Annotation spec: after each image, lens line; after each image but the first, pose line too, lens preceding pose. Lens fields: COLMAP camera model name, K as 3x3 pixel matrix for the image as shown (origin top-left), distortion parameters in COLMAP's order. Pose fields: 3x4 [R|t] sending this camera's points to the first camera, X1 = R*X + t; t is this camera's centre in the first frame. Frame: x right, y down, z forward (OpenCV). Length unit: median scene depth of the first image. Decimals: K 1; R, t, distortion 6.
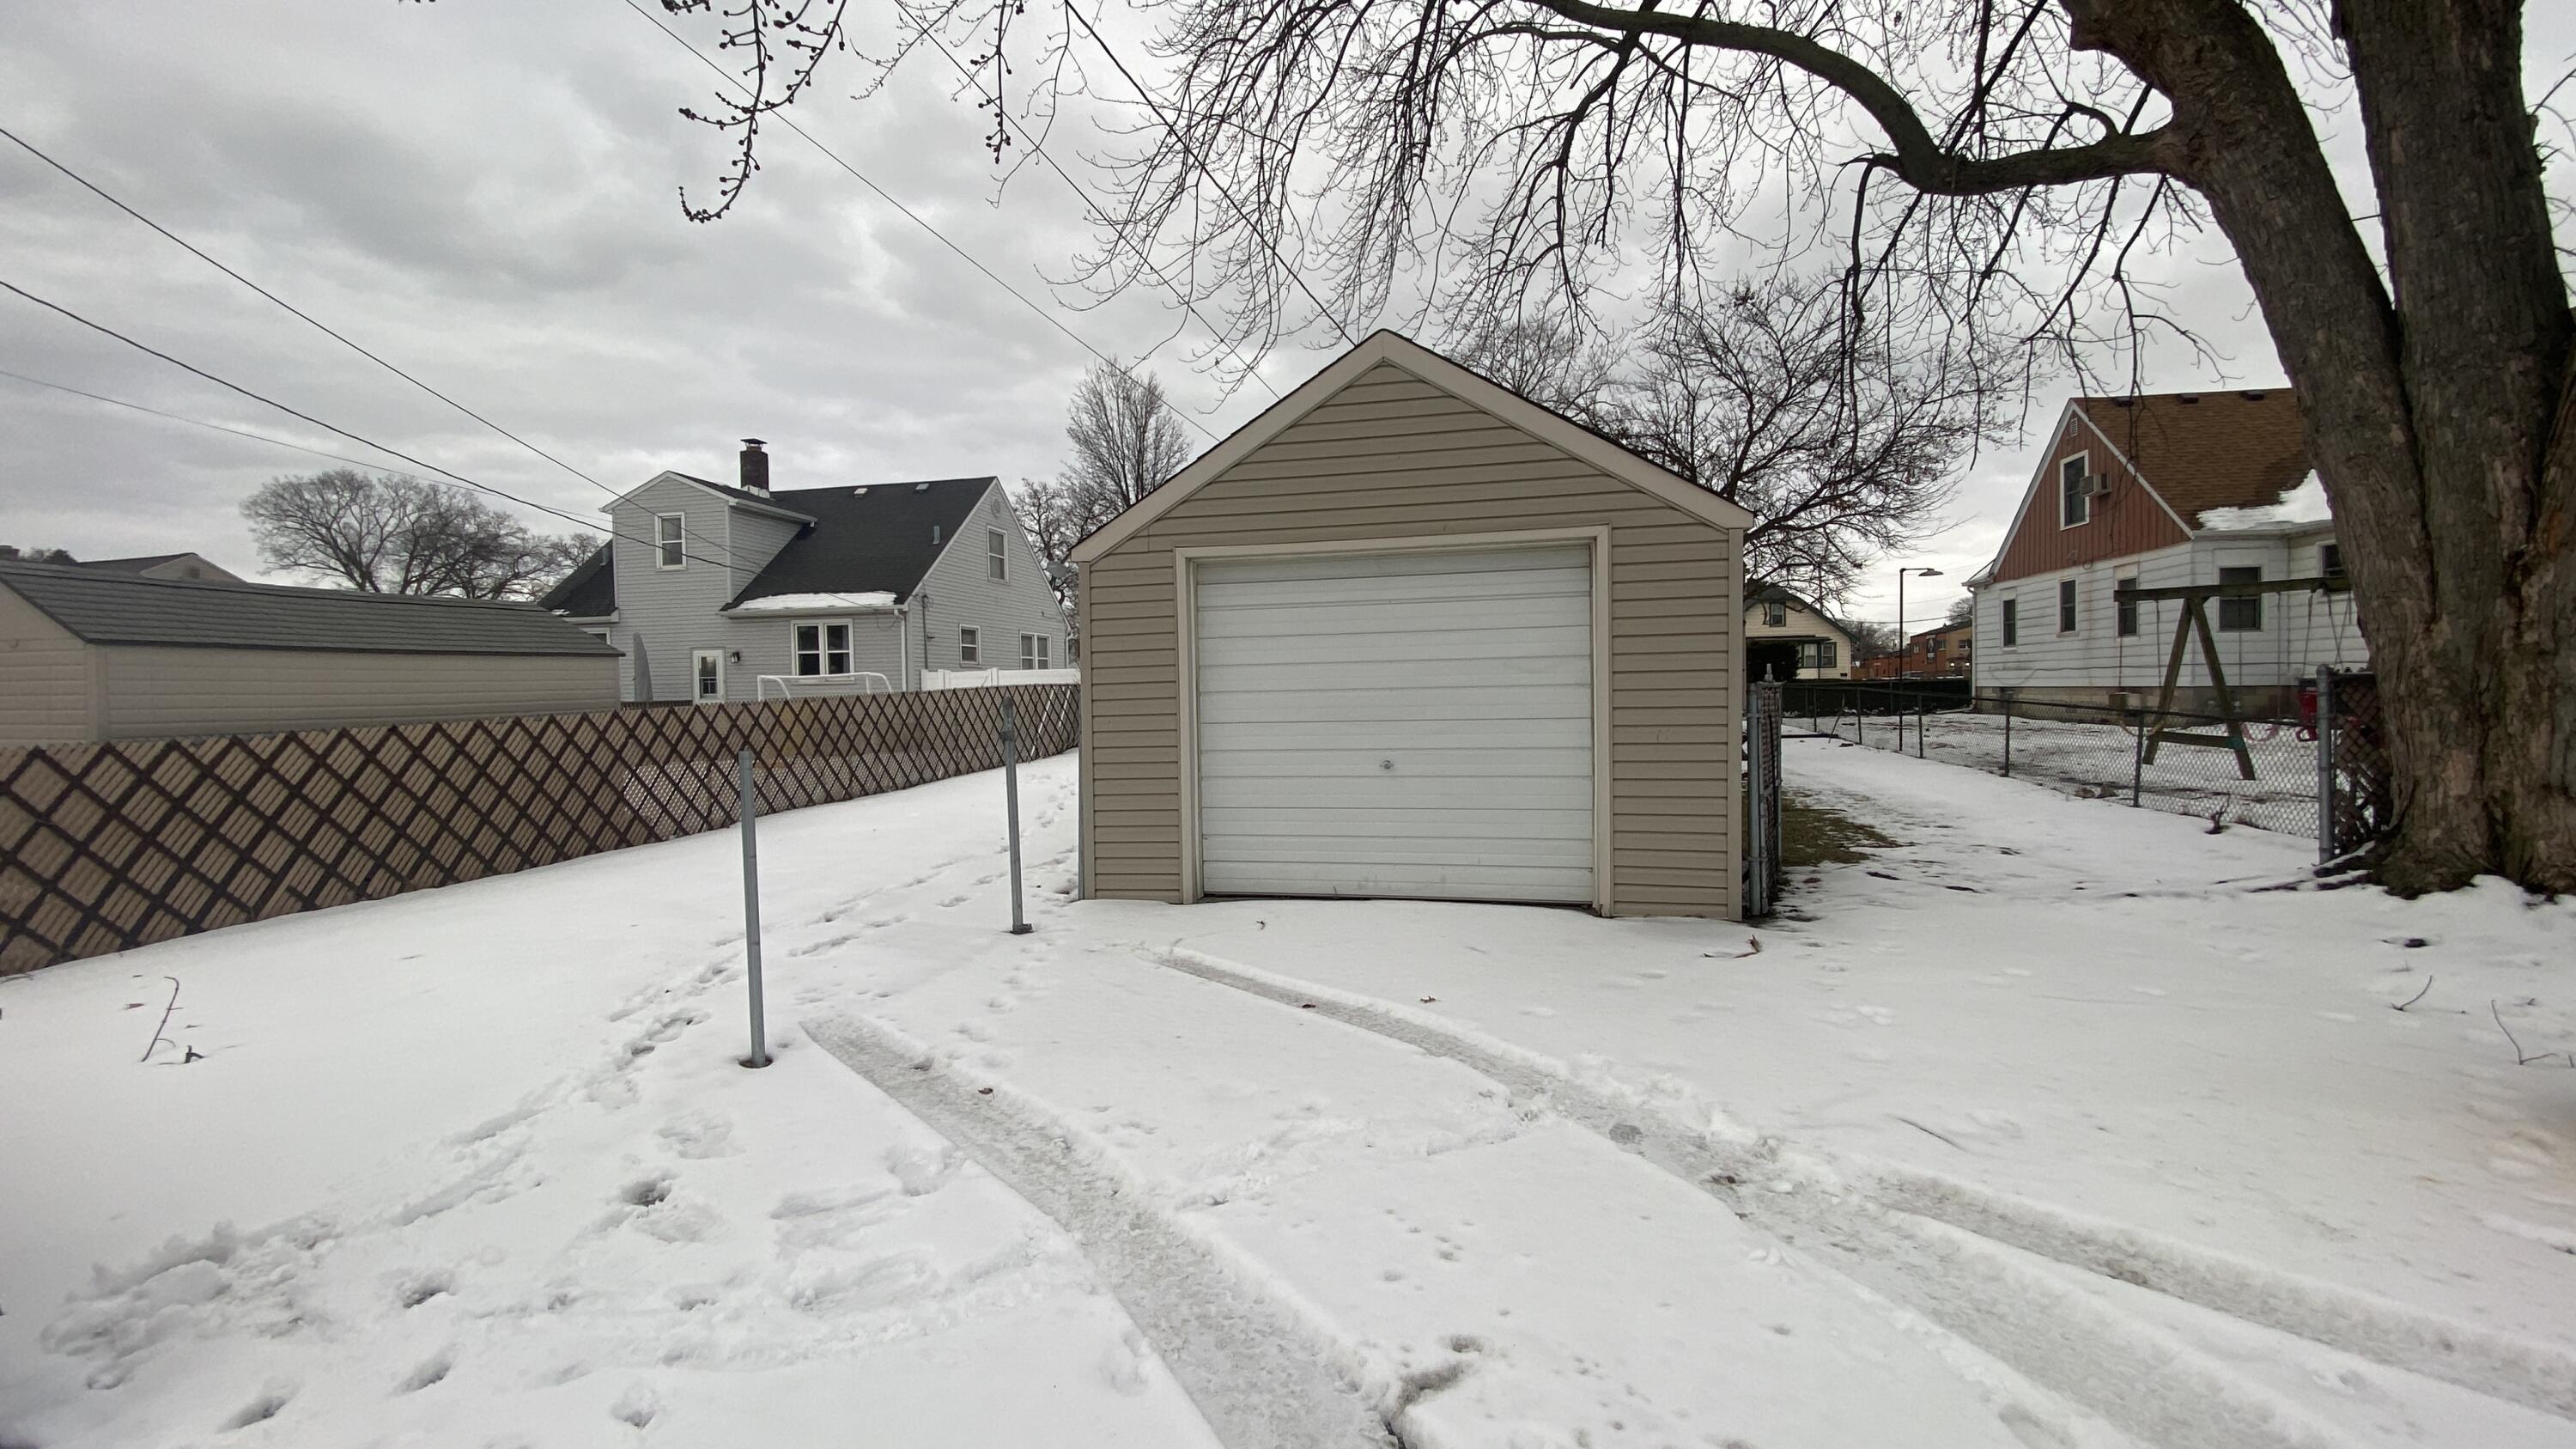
lens RADIAL K [[1038.3, 0, 1291.3], [0, 1038.3, 733.7], [0, 0, 1]] dist [0.031961, -0.028685]
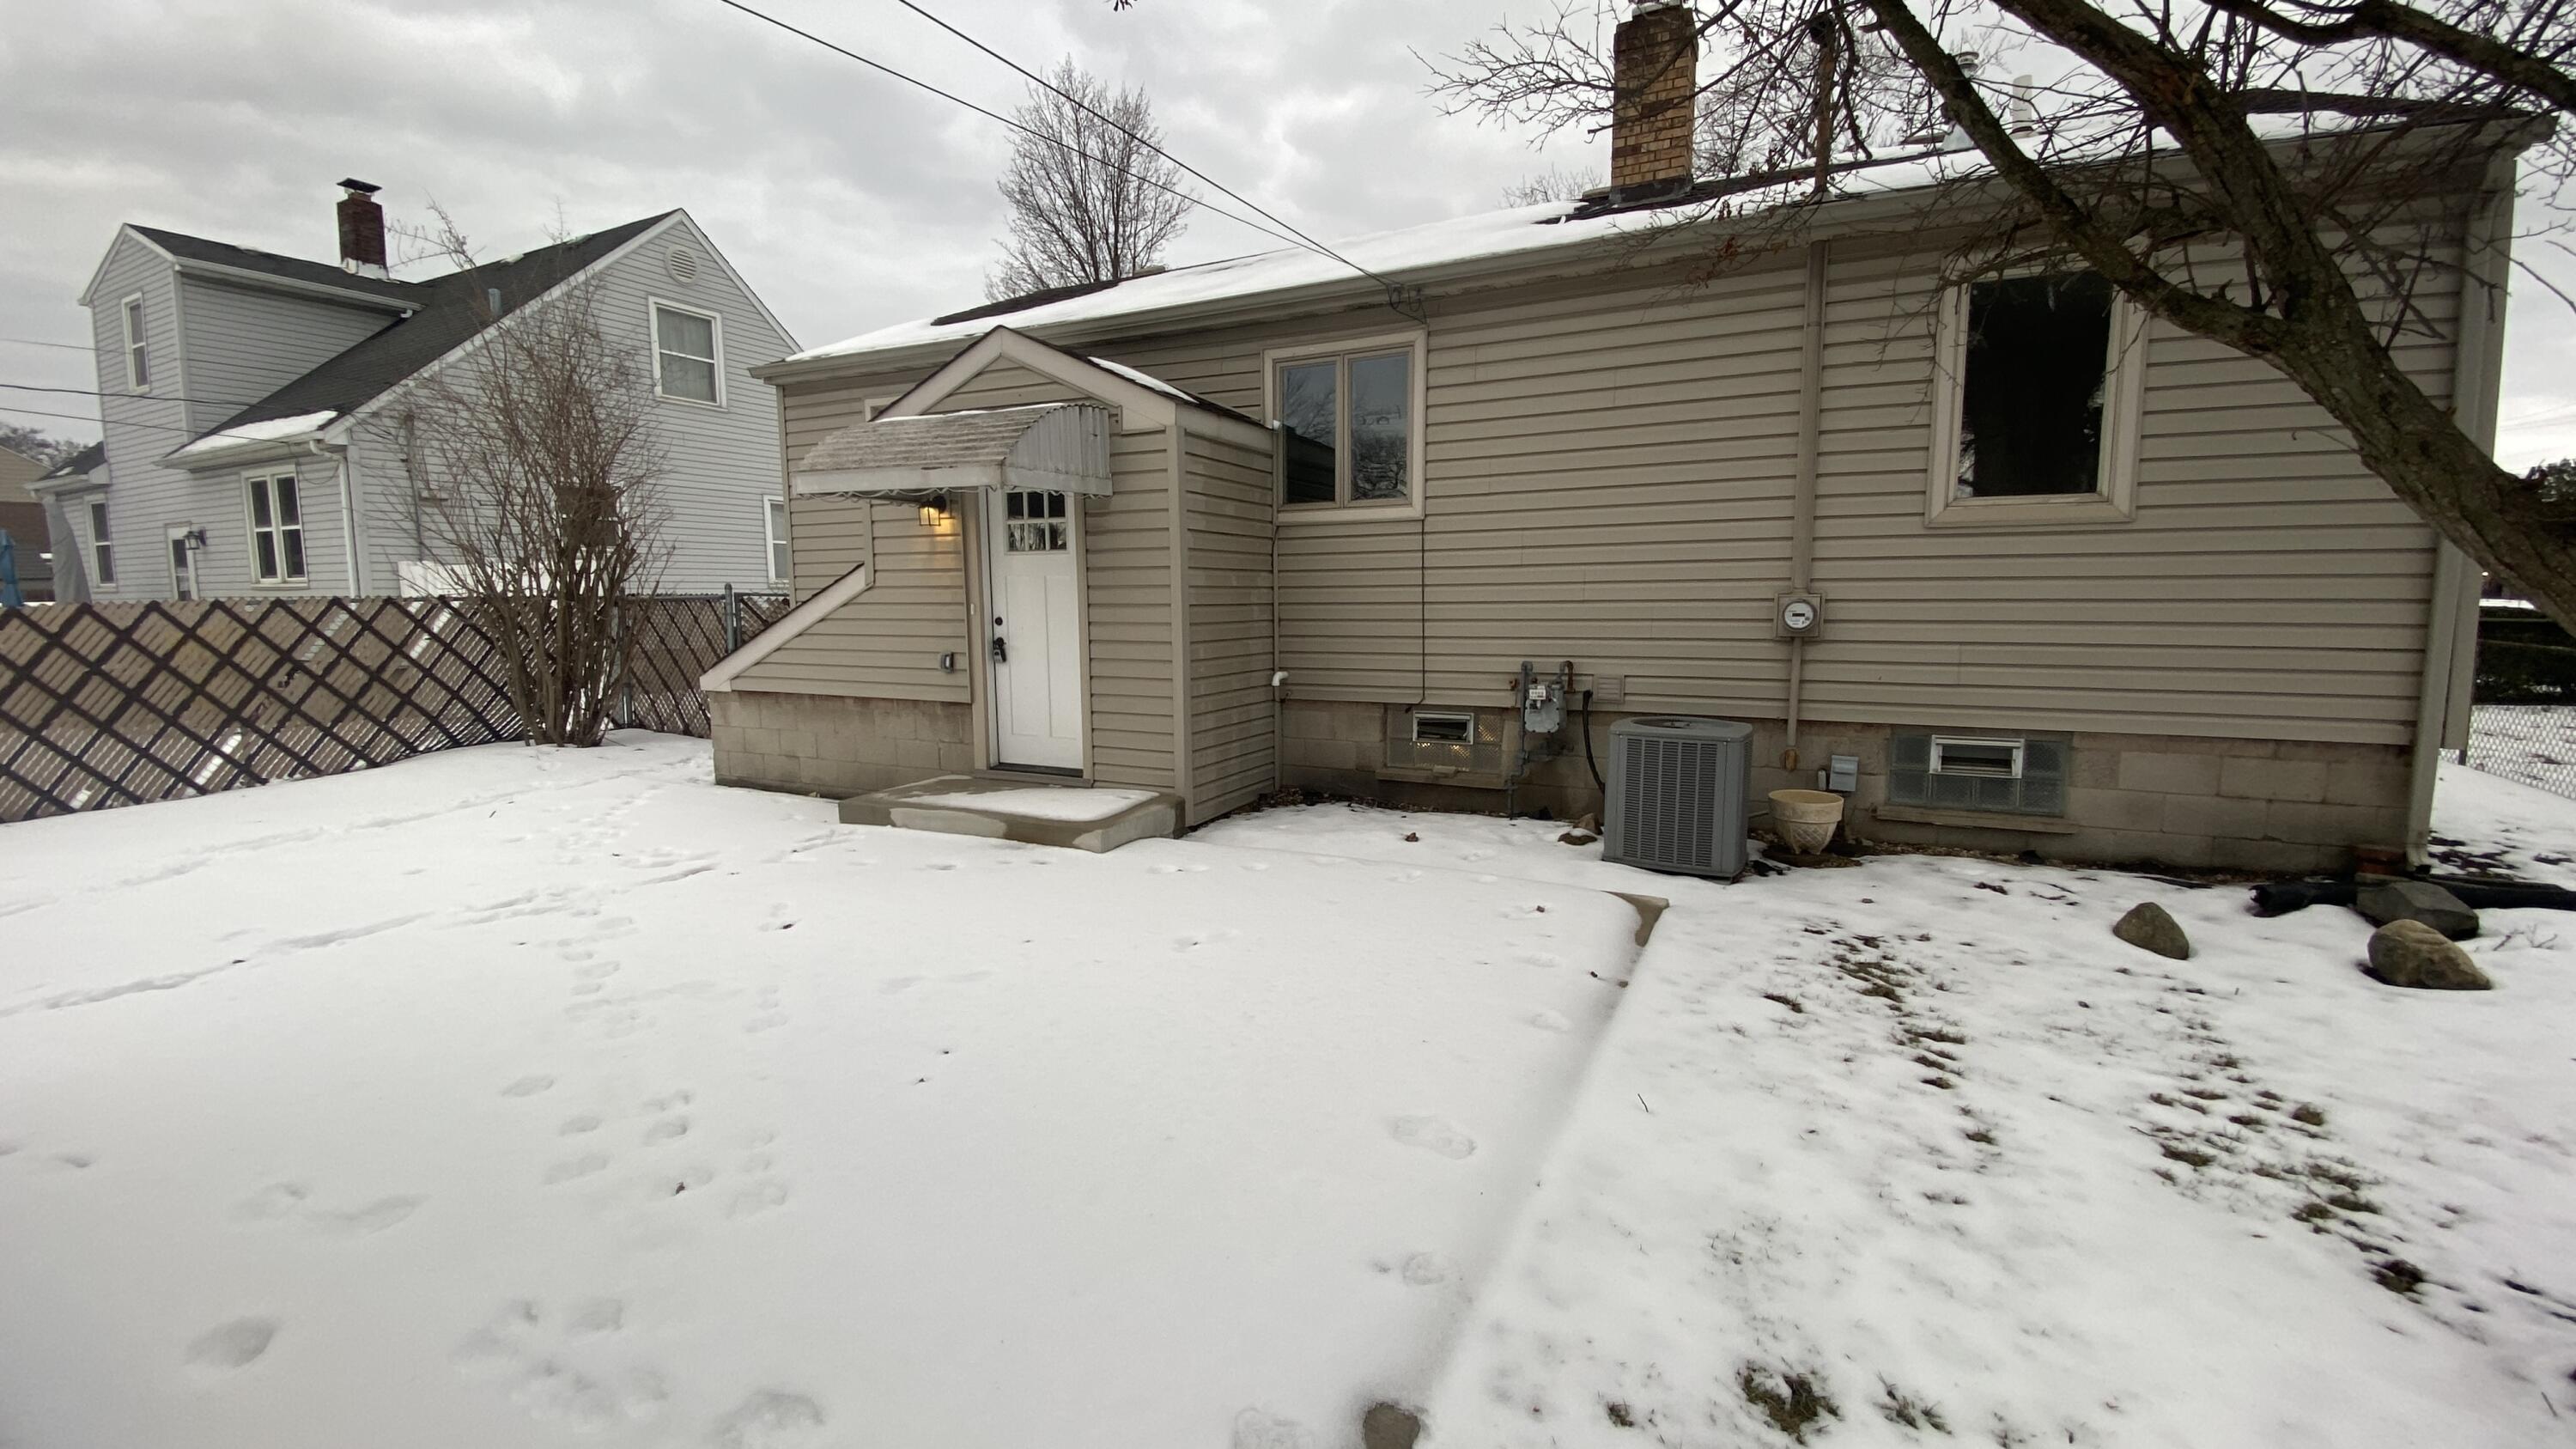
lens RADIAL K [[1038.3, 0, 1291.3], [0, 1038.3, 733.7], [0, 0, 1]] dist [0.031961, -0.028685]
pose [[0.963578, 0.050581, -0.262600, 0.349777], [-0.025316, 0.994793, 0.098720, -0.064704], [0.266226, -0.088476, 0.959842, 1.022972]]
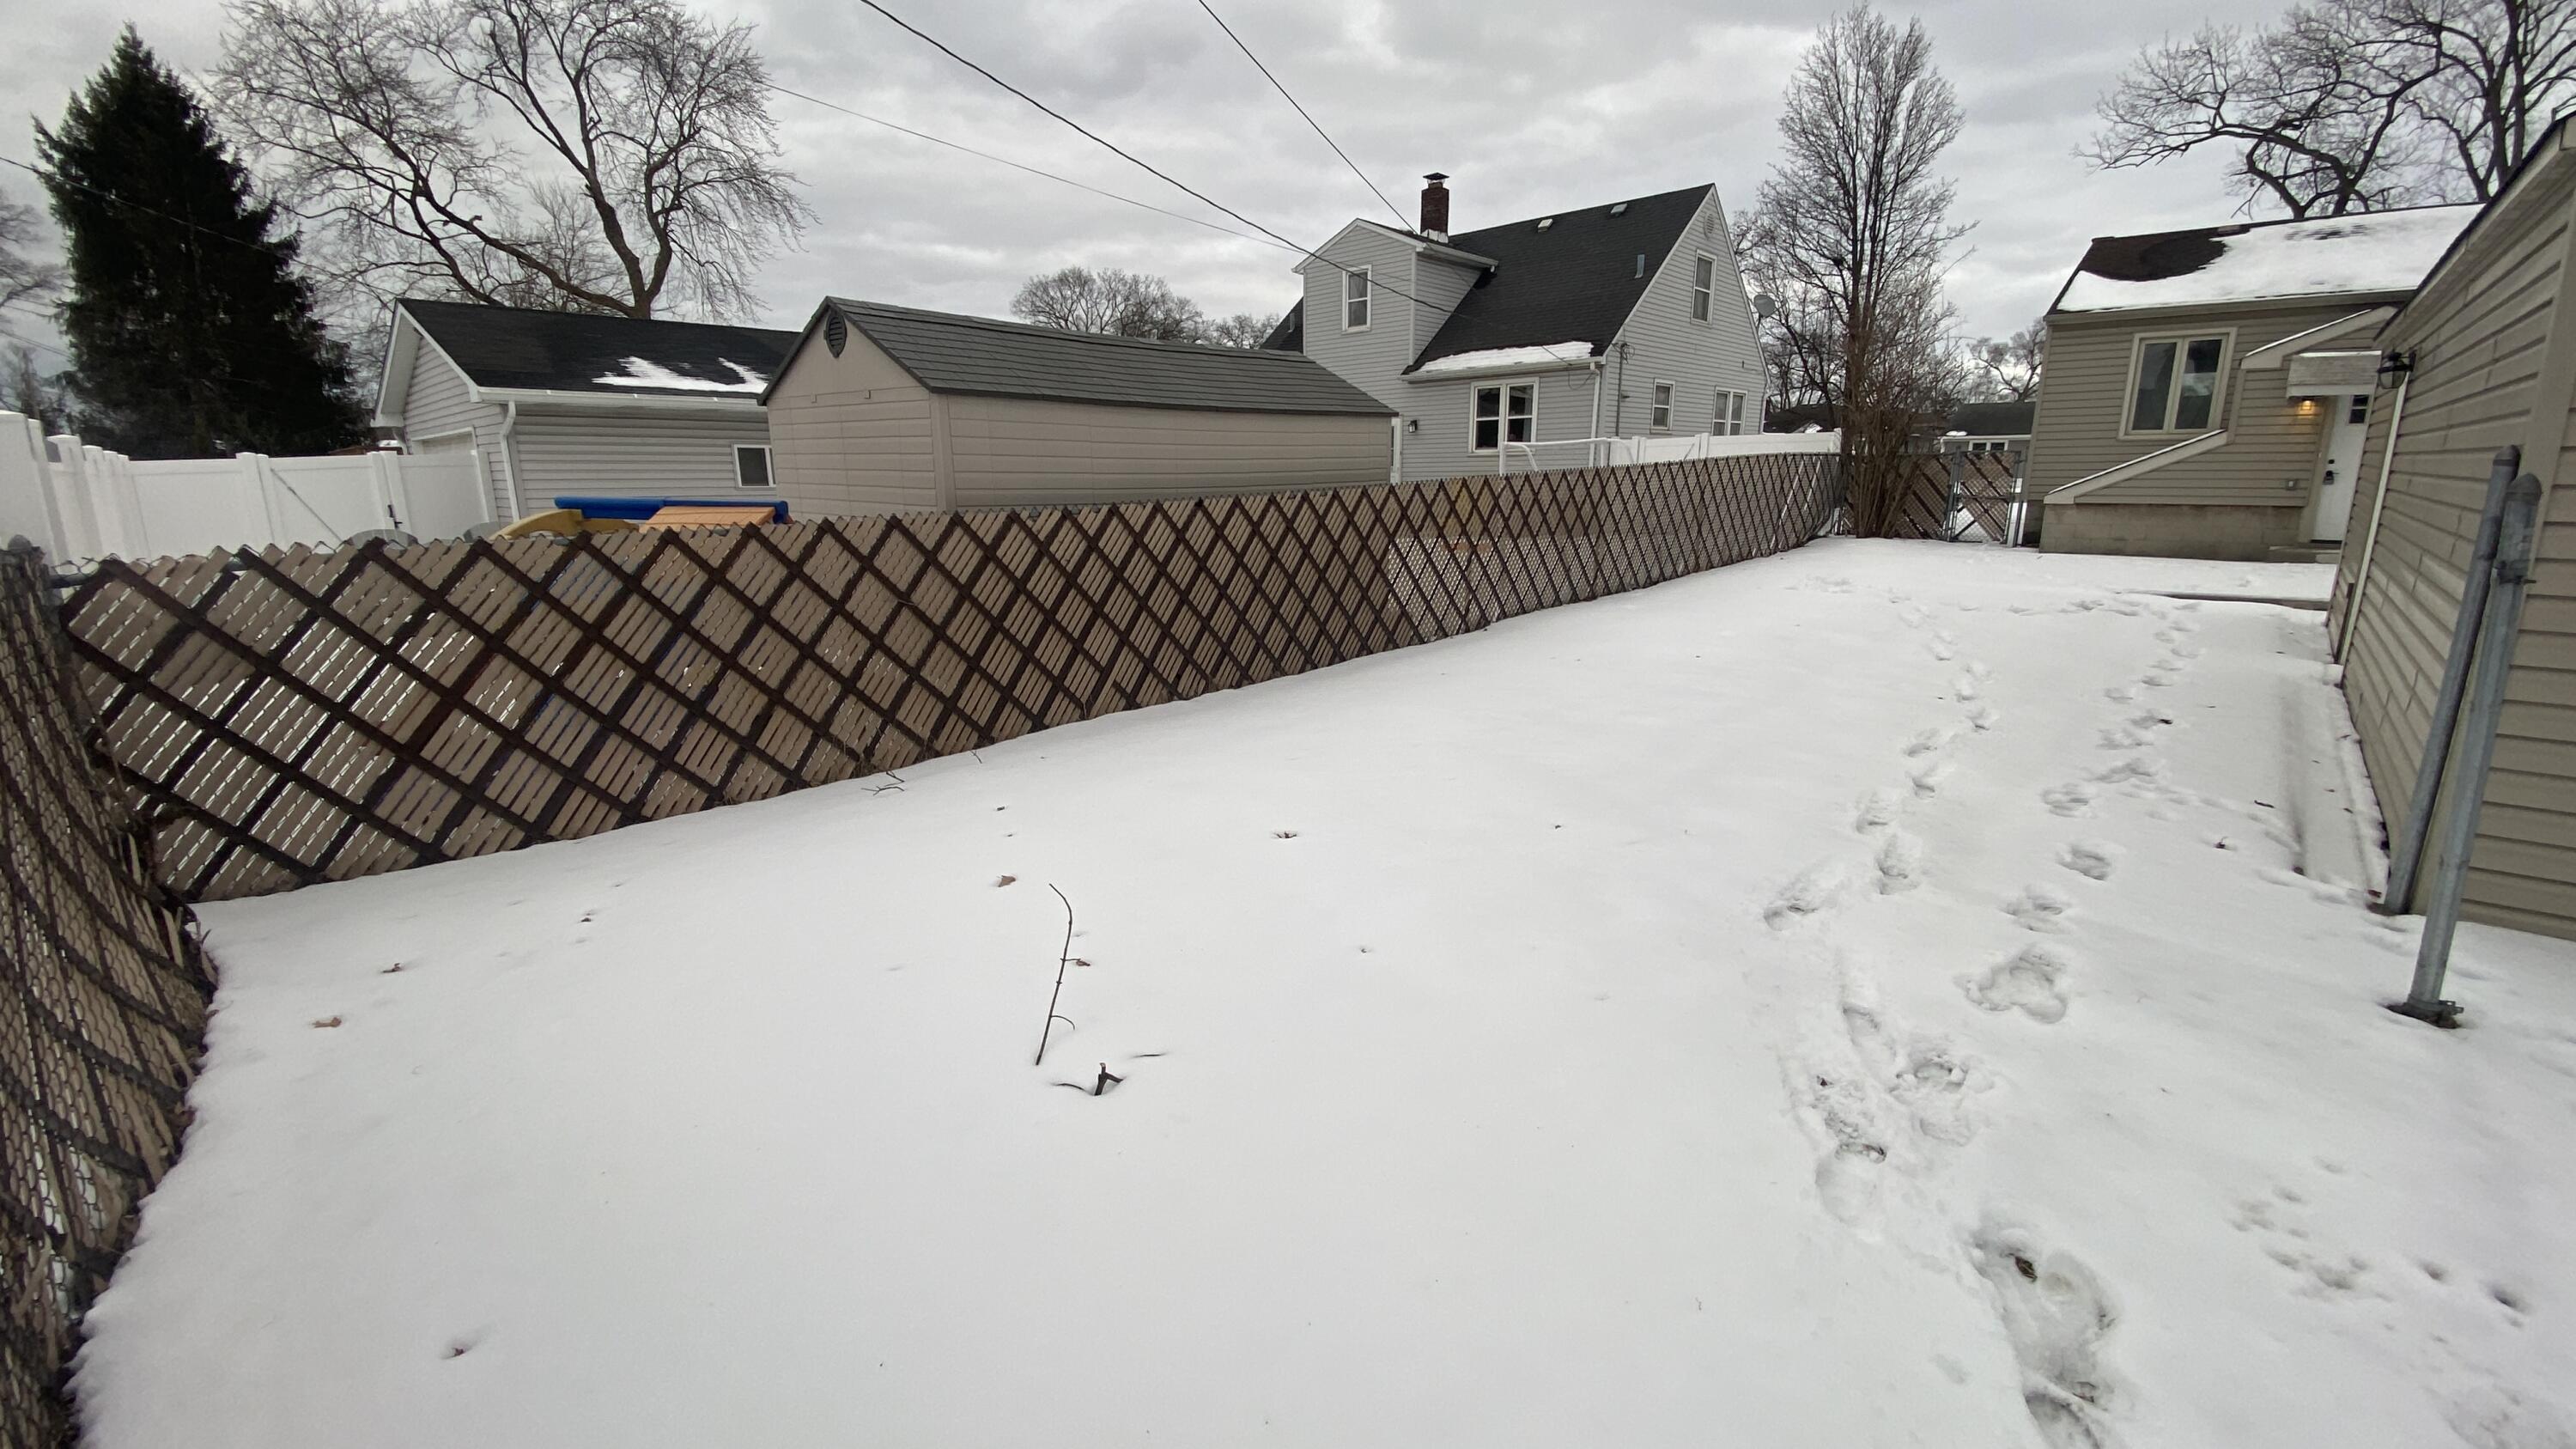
lens RADIAL K [[1038.3, 0, 1291.3], [0, 1038.3, 733.7], [0, 0, 1]] dist [0.031961, -0.028685]
pose [[0.859982, 0.134600, -0.492253, -0.220353], [-0.028341, 0.975698, 0.217278, -0.004864], [0.509537, -0.172904, 0.842898, 0.181225]]
